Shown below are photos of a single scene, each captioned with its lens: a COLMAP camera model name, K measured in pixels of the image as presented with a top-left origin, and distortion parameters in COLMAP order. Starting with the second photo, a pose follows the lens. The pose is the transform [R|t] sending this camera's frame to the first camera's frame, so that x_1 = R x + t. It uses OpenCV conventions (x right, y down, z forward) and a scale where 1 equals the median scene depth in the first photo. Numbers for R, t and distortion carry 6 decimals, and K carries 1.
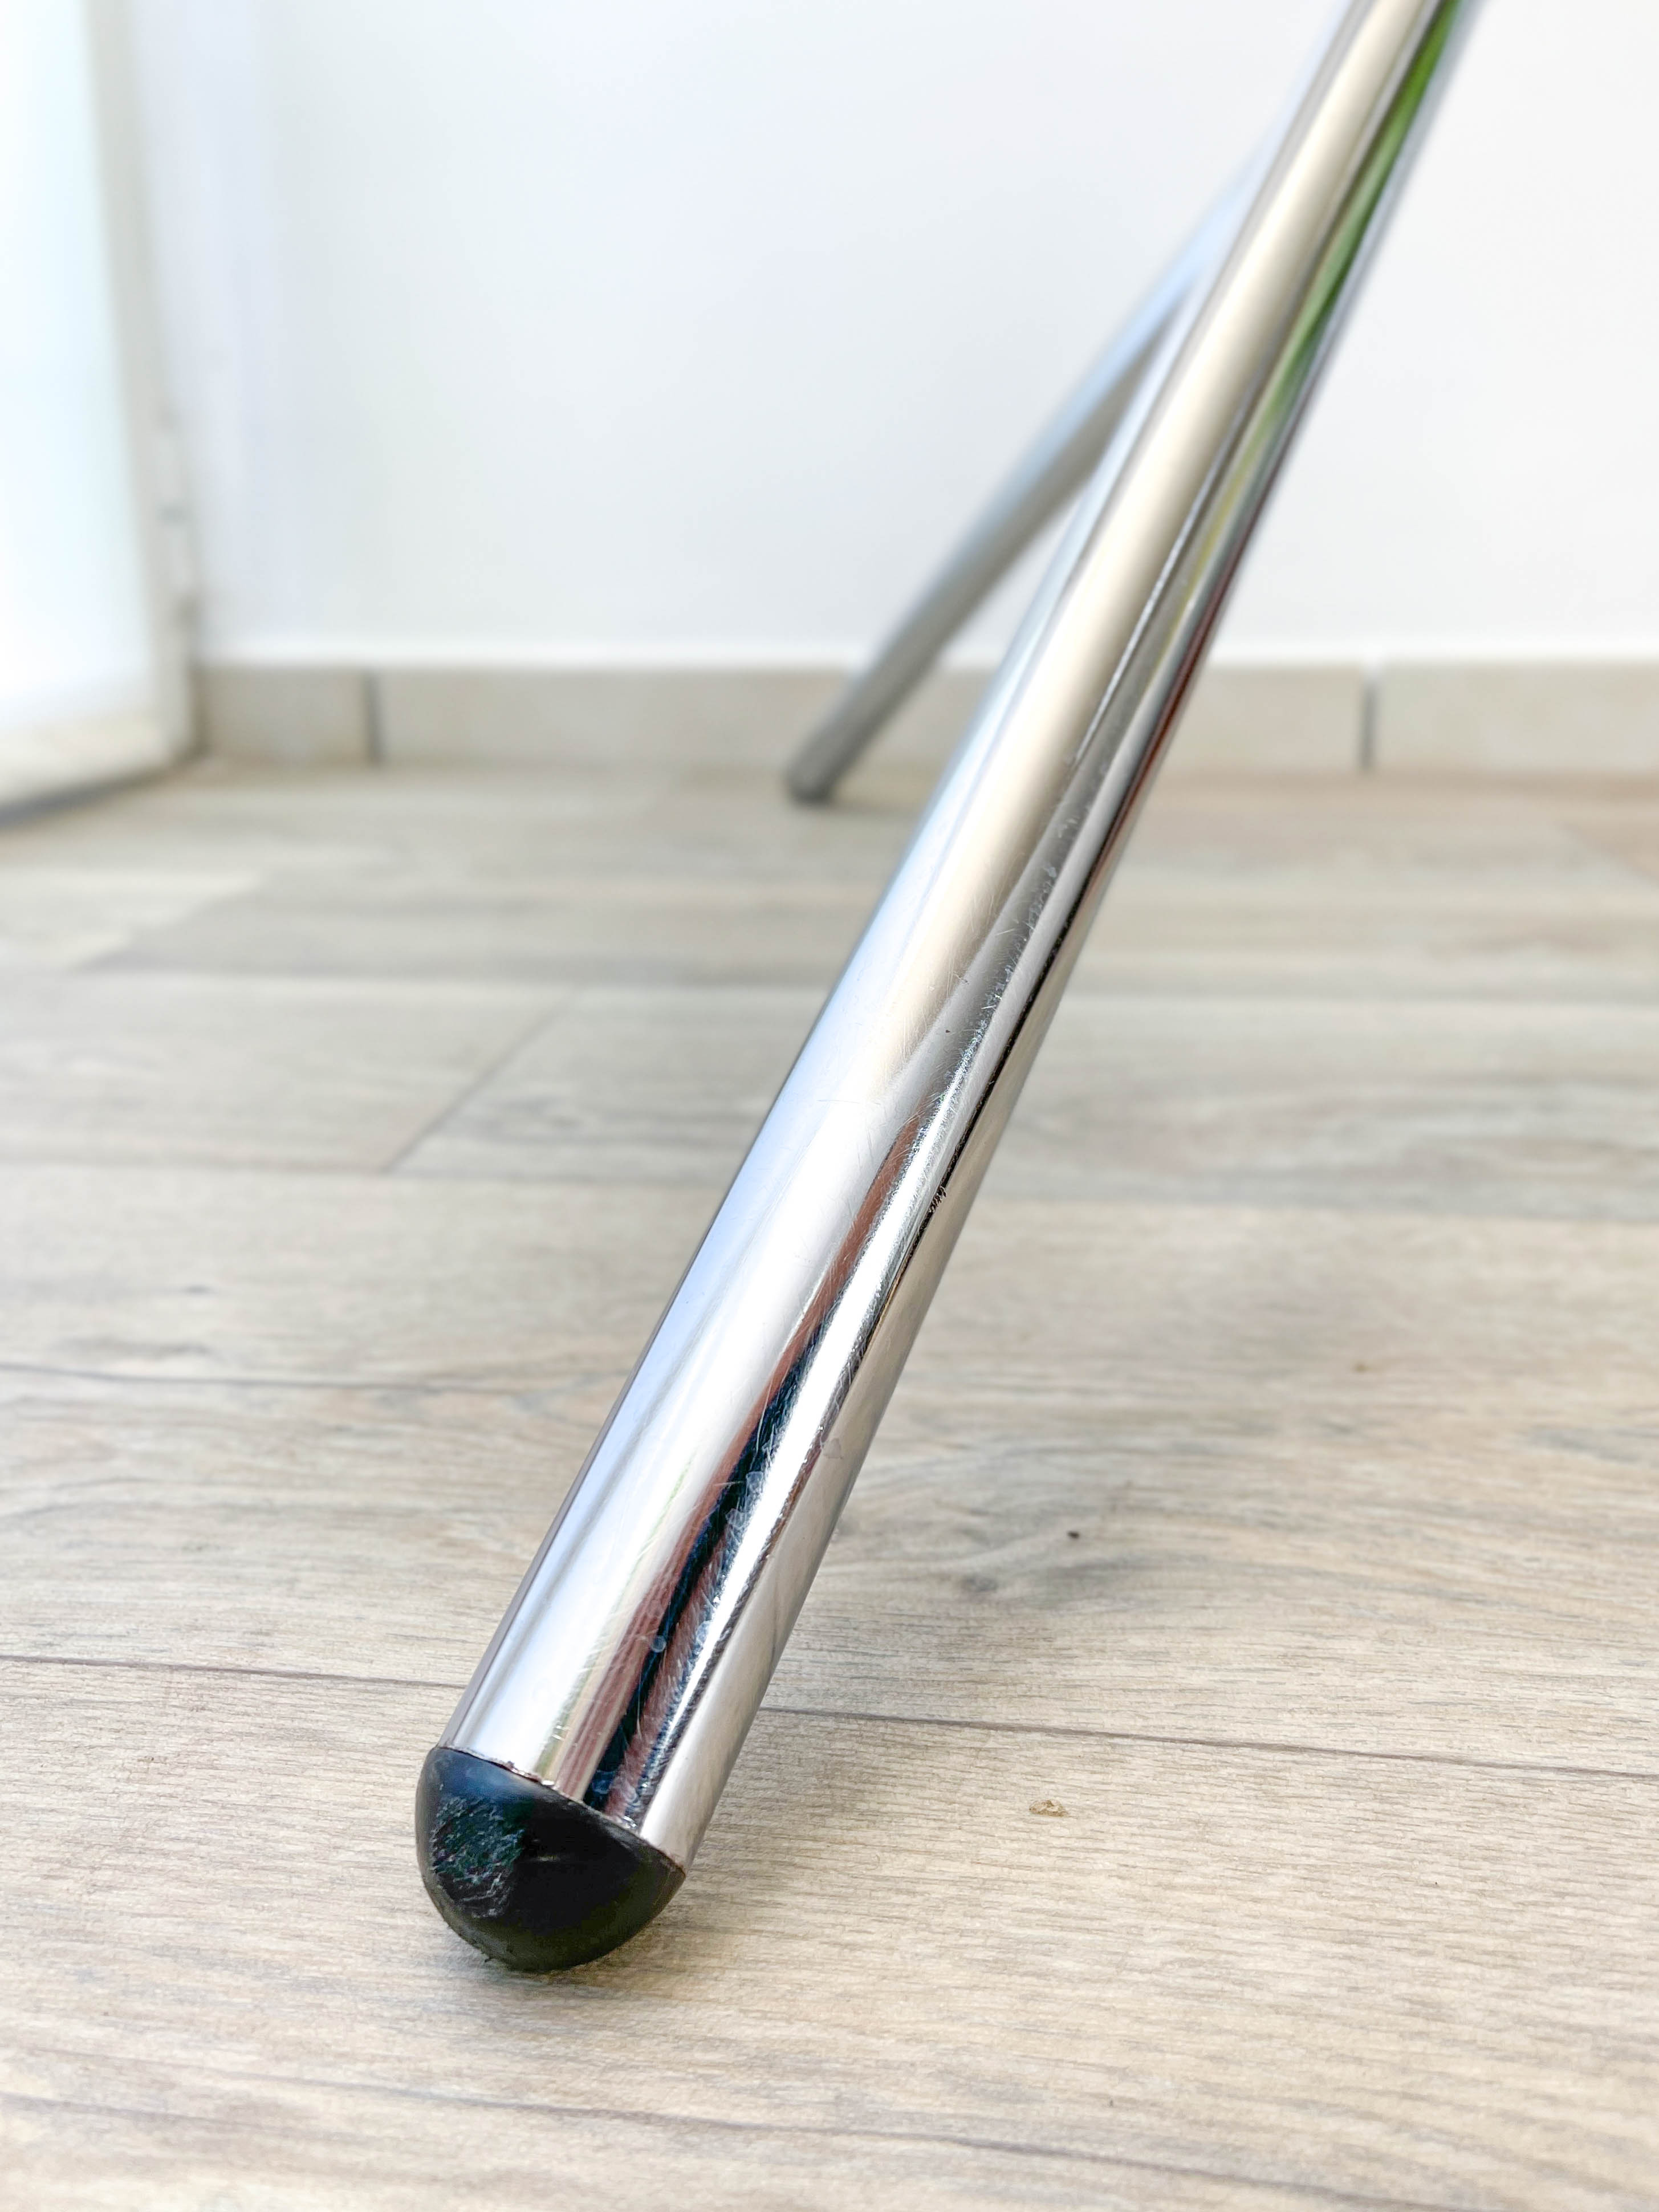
lens RADIAL K [[1776.6, 0, 822.8], [0, 1776.6, 1105.4], [0, 0, 1]] dist [0.007582, -0.038231]
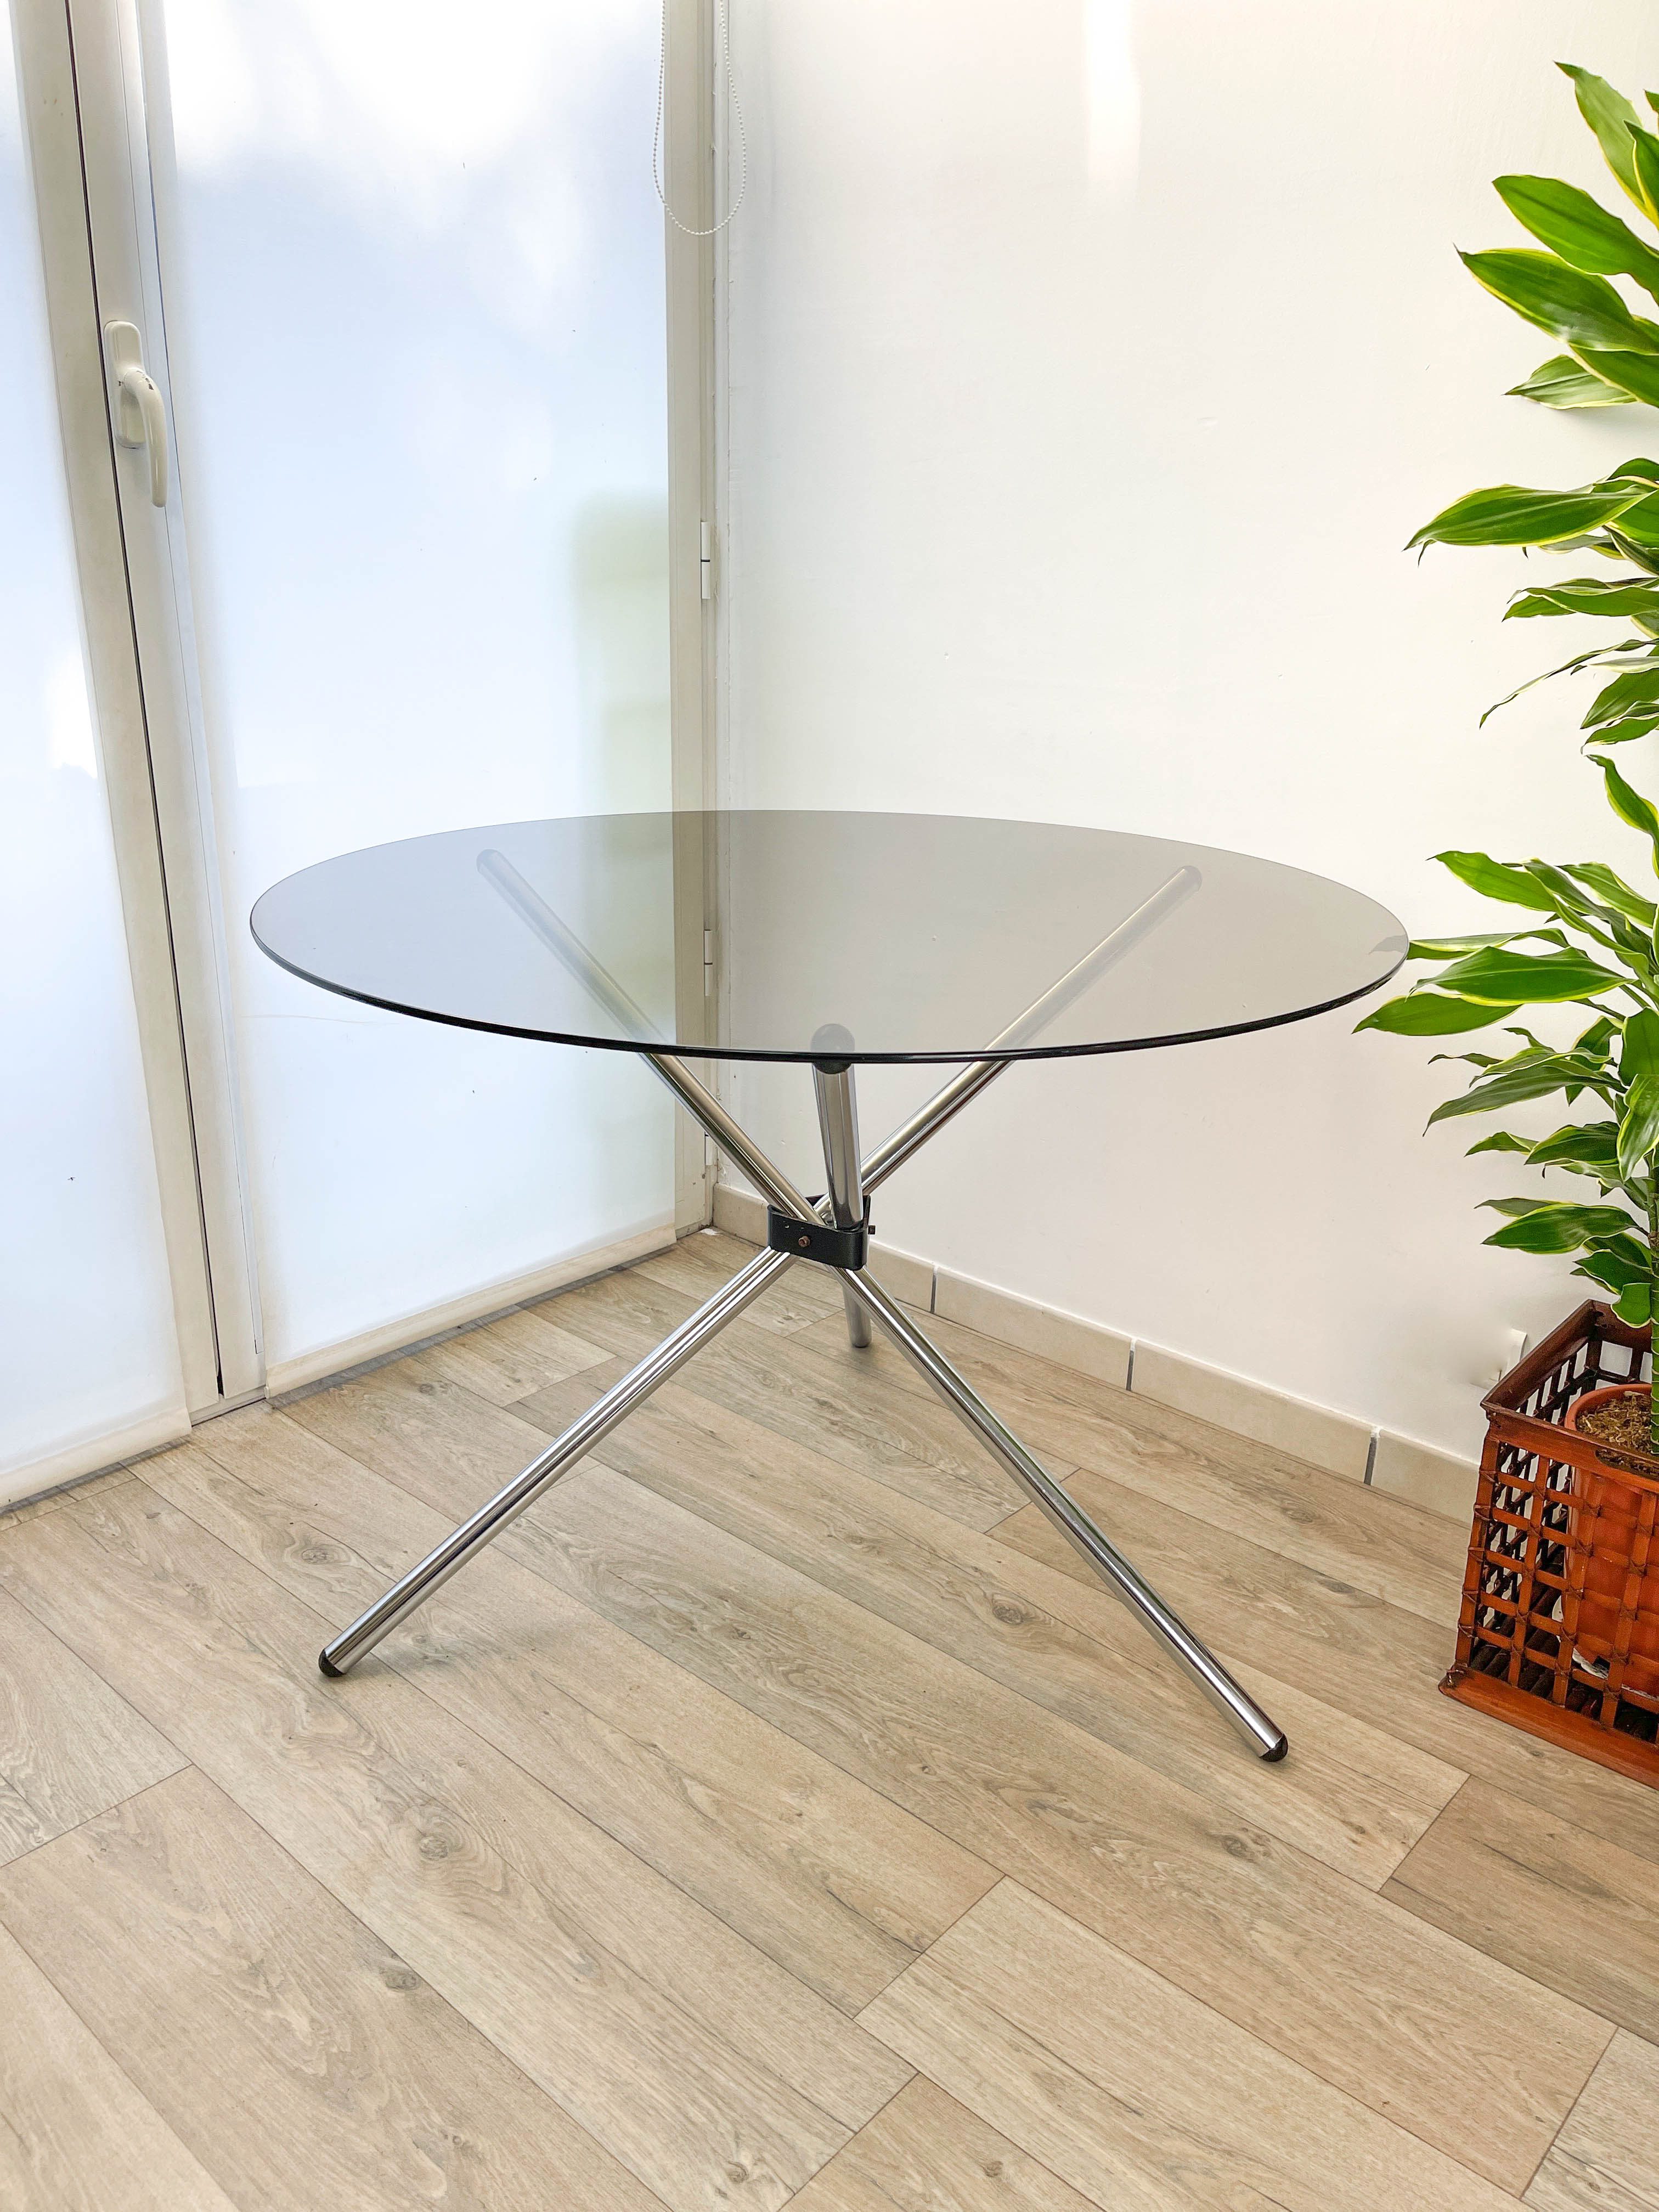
lens RADIAL K [[1657.8, 0, 832.7], [0, 1657.8, 1122.5], [0, 0, 1]] dist [0.067563, -0.090482]
pose [[0.823828, 0.212307, -0.525579, 3.866476], [-0.202253, 0.976275, 0.077340, -2.275700], [0.529529, 0.042585, 0.847222, -3.288197]]
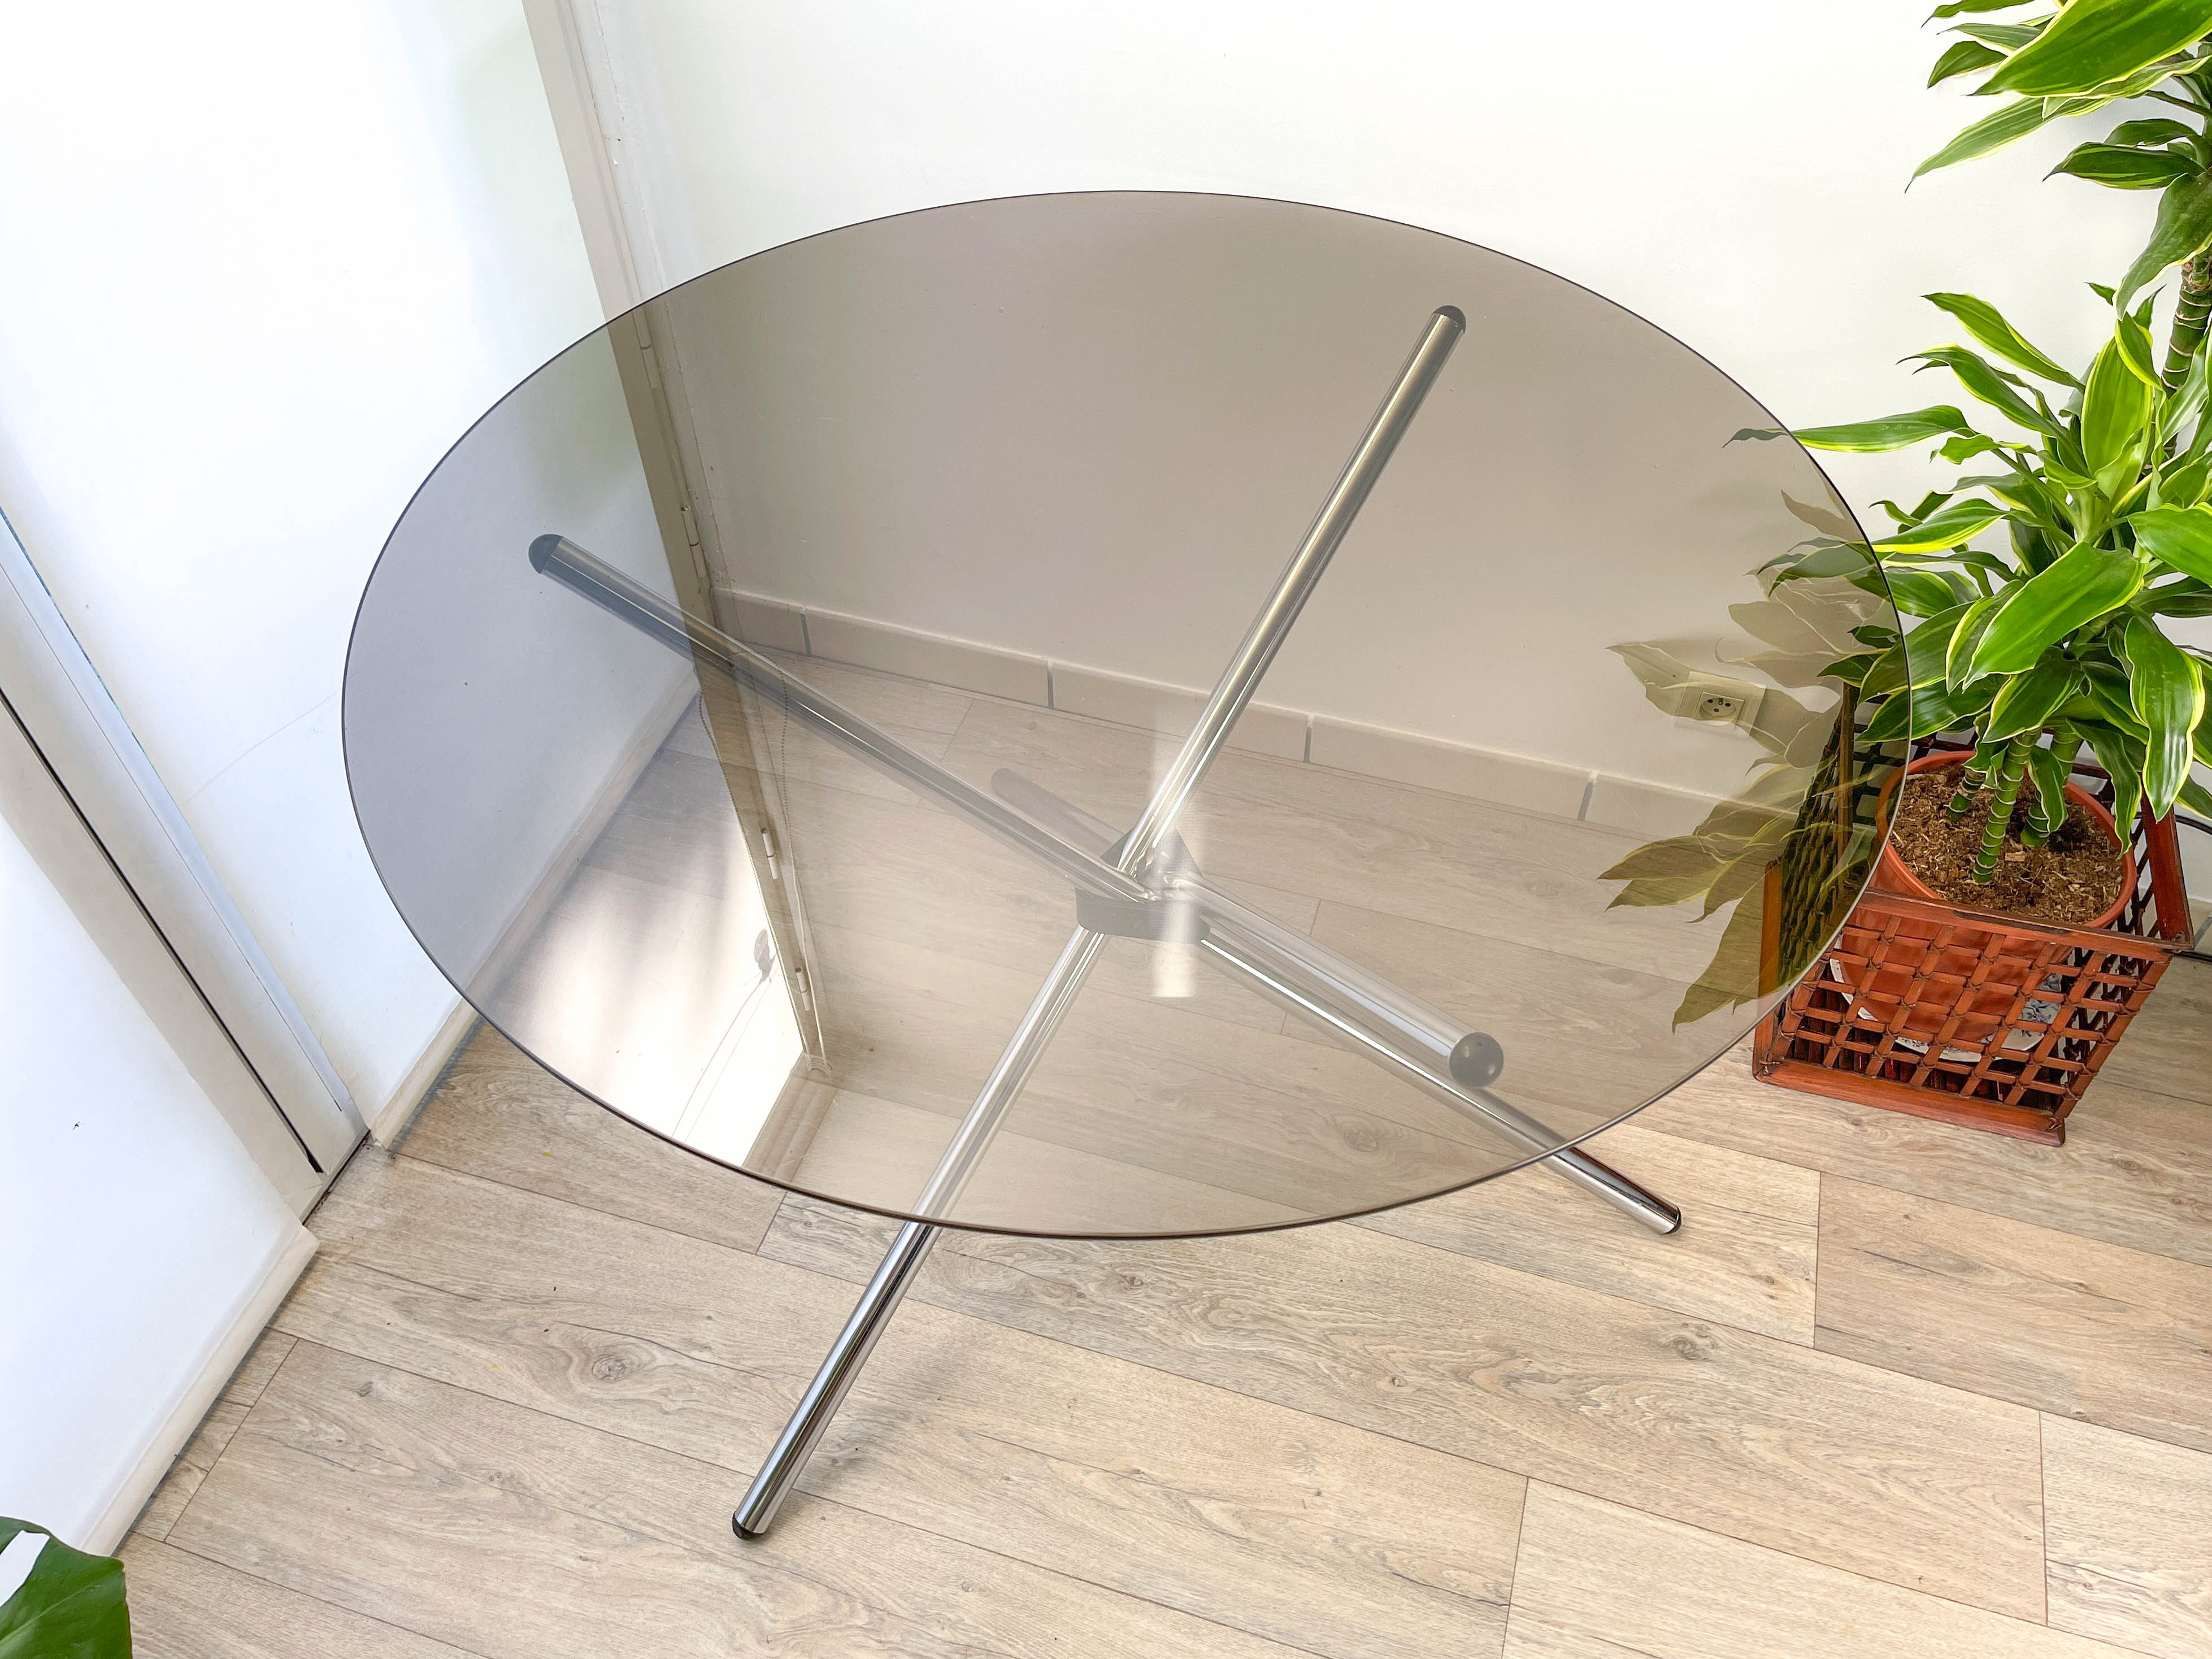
lens RADIAL K [[1715.1, 0, 1147.6], [0, 1715.1, 826.8], [0, 0, 1]] dist [0.070508, -0.089482]
pose [[0.986820, 0.128622, -0.098198, 1.301943], [-0.062422, 0.862424, 0.502322, -4.168120], [0.149298, -0.489572, 0.859086, -2.552332]]
